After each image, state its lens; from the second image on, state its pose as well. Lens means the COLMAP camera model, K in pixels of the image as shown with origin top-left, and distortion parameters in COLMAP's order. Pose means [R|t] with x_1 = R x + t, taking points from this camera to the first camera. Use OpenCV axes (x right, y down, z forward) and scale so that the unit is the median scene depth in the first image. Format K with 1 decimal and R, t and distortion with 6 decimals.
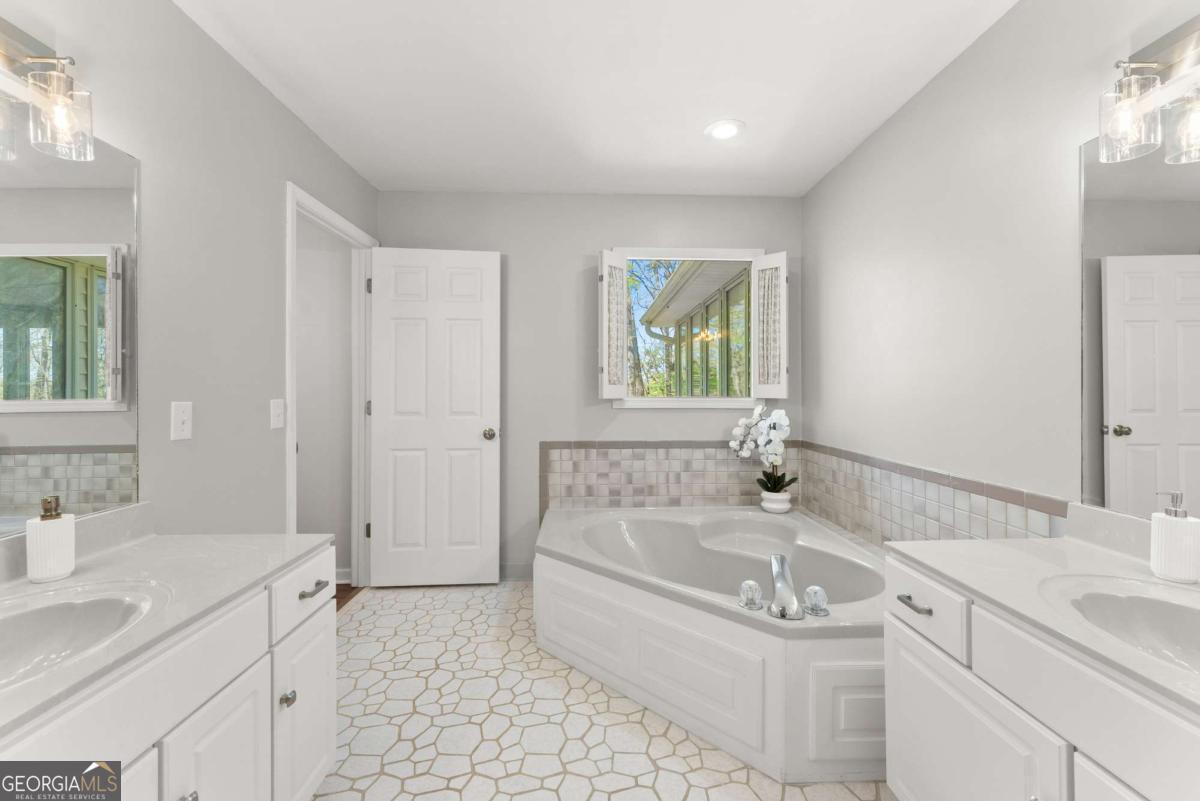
lens RADIAL K [[485.5, 0, 598.9], [0, 485.5, 392.6], [0, 0, 1]] dist [0.001925, -0.000141]
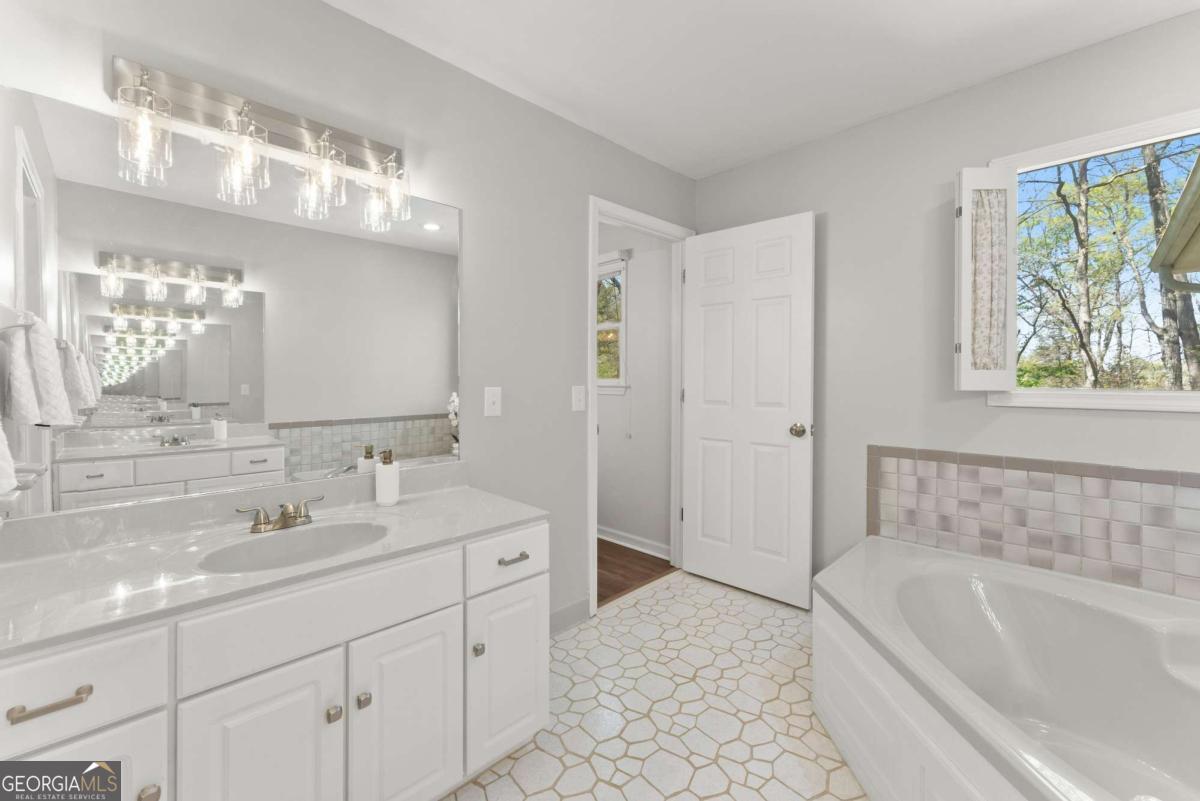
lens RADIAL K [[485.5, 0, 602.0], [0, 485.5, 382.3], [0, 0, 1]] dist [0.001925, -0.000141]
pose [[0.686191, 0.006153, -0.727395, 0.163701], [-0.003133, 0.999980, 0.005503, -0.001414], [0.727415, -0.001497, 0.686196, 0.183296]]
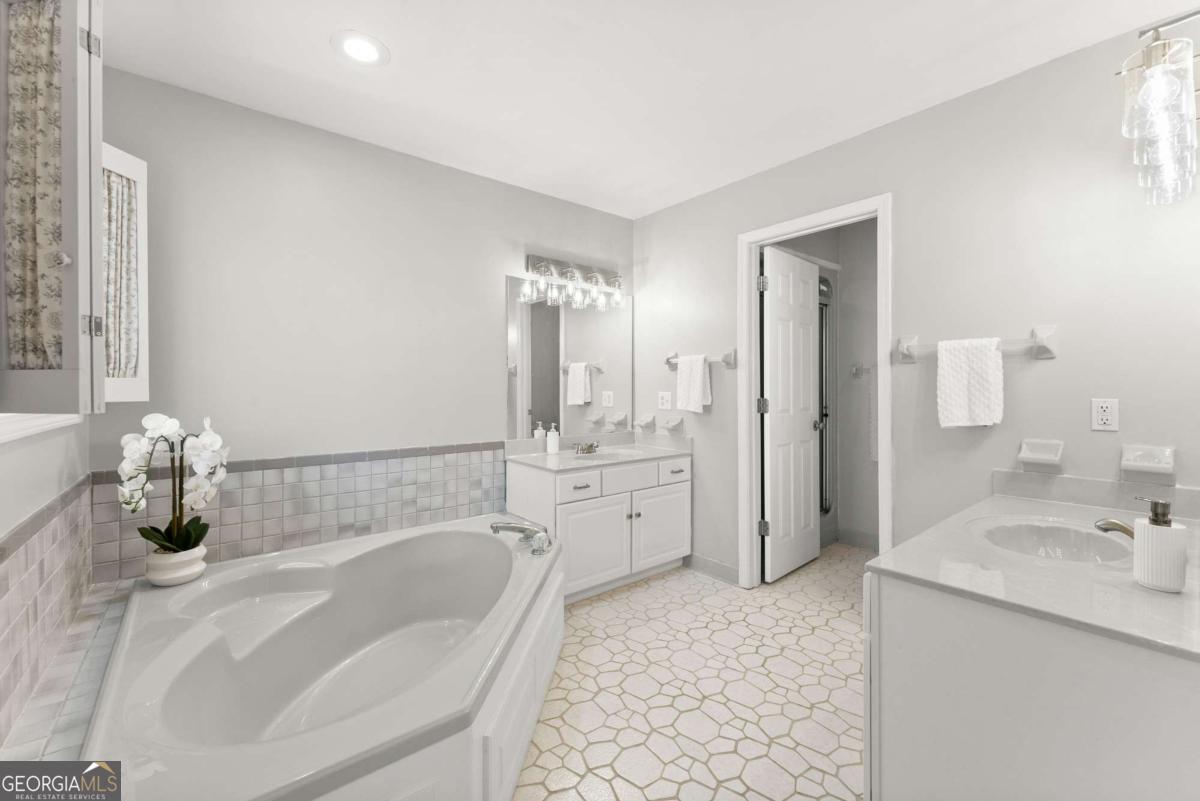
lens RADIAL K [[485.5, 0, 604.6], [0, 485.5, 389.5], [0, 0, 1]] dist [0.001925, -0.000141]
pose [[-0.615089, -0.003868, 0.788448, -0.489361], [0.003190, 0.999968, 0.007395, -0.006614], [-0.788451, 0.007064, -0.615056, 0.986408]]
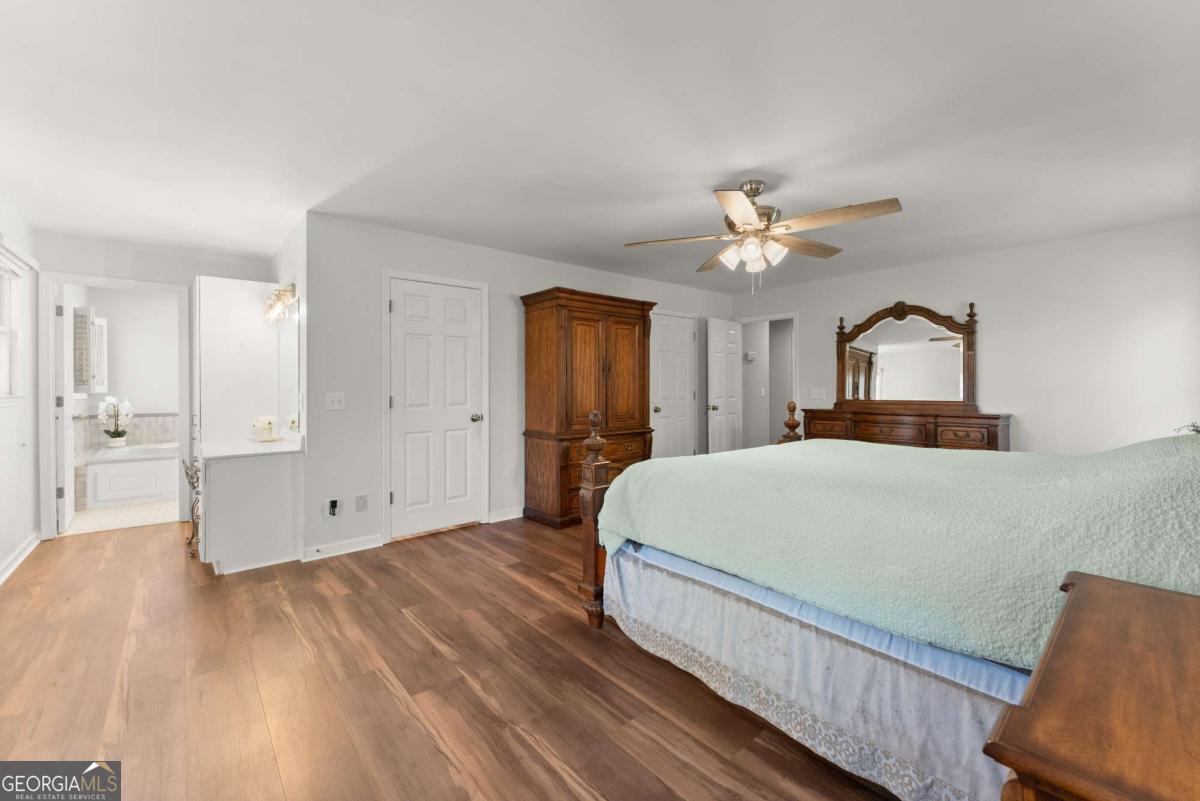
lens RADIAL K [[485.5, 0, 609.9], [0, 485.5, 391.7], [0, 0, 1]] dist [0.001925, -0.000141]
pose [[-0.638102, -0.007284, 0.769917, -2.659347], [0.002299, 0.999933, 0.011366, -0.011473], [-0.769948, 0.009022, -0.638043, 0.729964]]
